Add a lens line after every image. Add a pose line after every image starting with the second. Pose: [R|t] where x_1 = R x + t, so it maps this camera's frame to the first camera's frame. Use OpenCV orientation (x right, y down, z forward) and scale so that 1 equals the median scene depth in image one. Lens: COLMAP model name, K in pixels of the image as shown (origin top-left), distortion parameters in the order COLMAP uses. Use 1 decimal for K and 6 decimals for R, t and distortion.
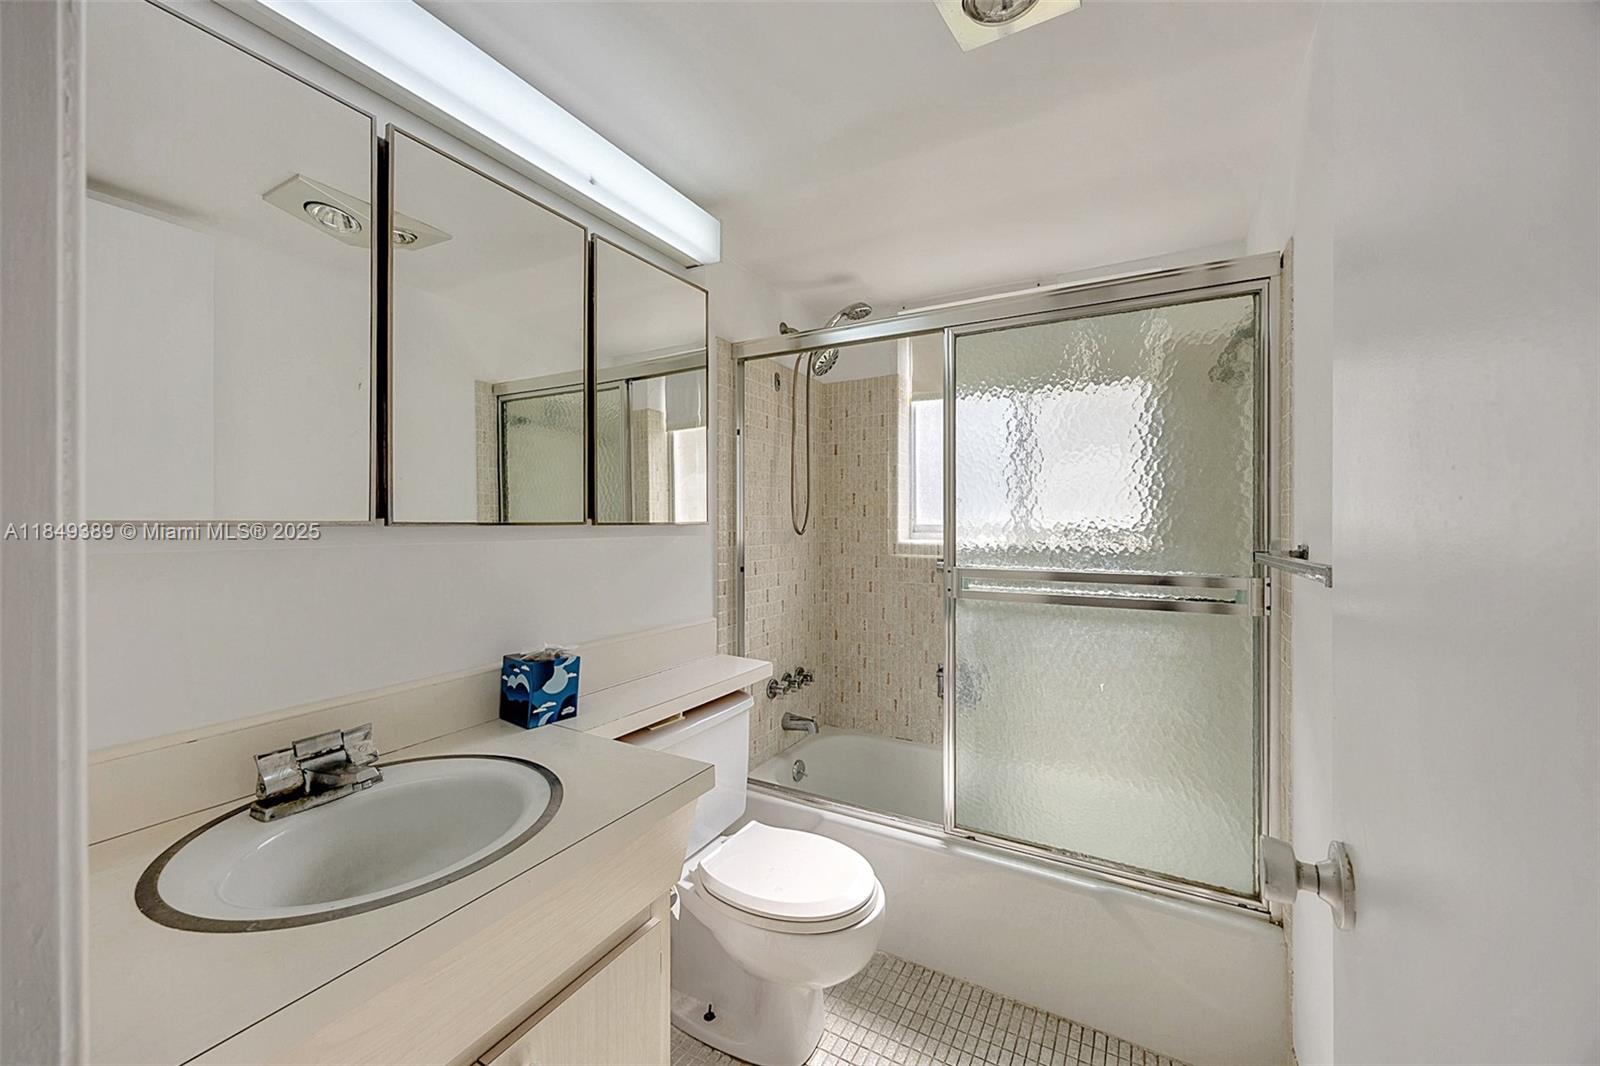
lens RADIAL K [[619.9, 0, 796.4], [0, 619.9, 523.3], [0, 0, 1]] dist [-0.002247, -0.000885]
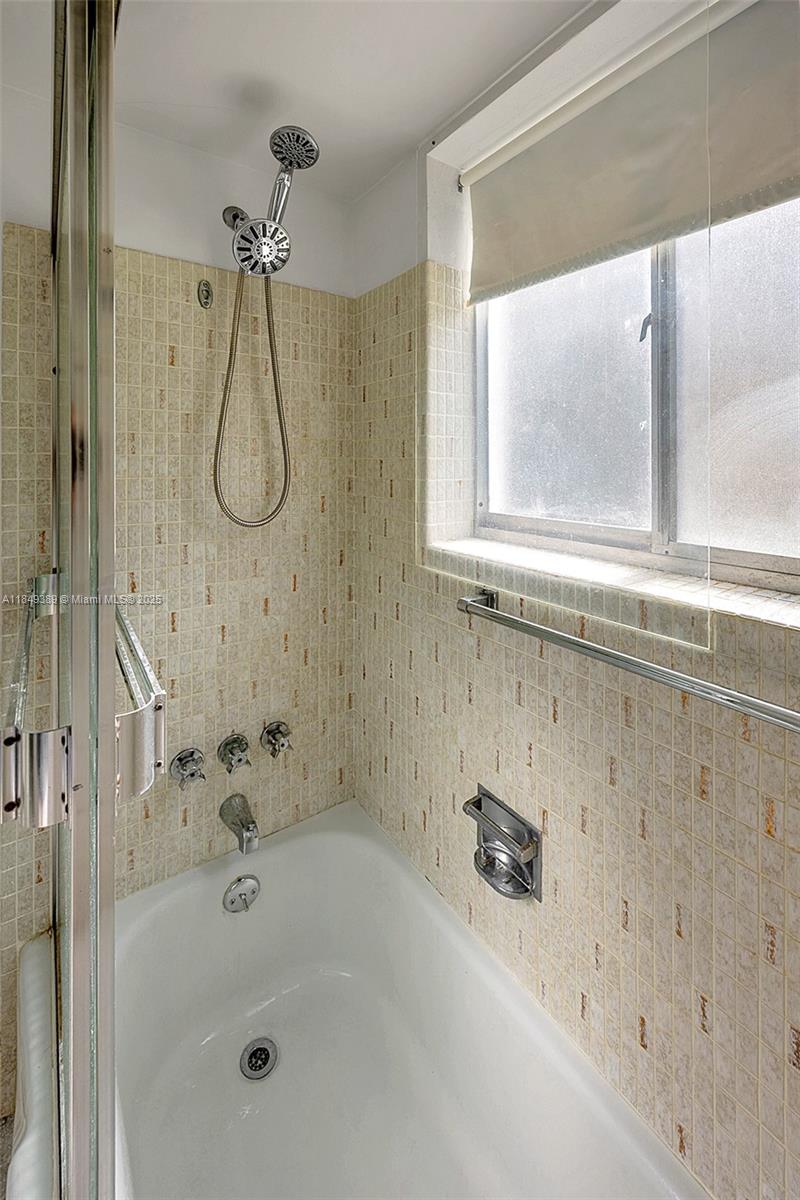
lens RADIAL K [[465.0, 0, 361.7], [0, 465.0, 464.7], [0, 0, 1]] dist [-0.002247, -0.000885]
pose [[0.885134, 0.005797, -0.465300, 0.315187], [-0.011422, 0.999892, -0.009272, -0.041249], [0.465196, 0.013522, 0.885104, 0.586545]]
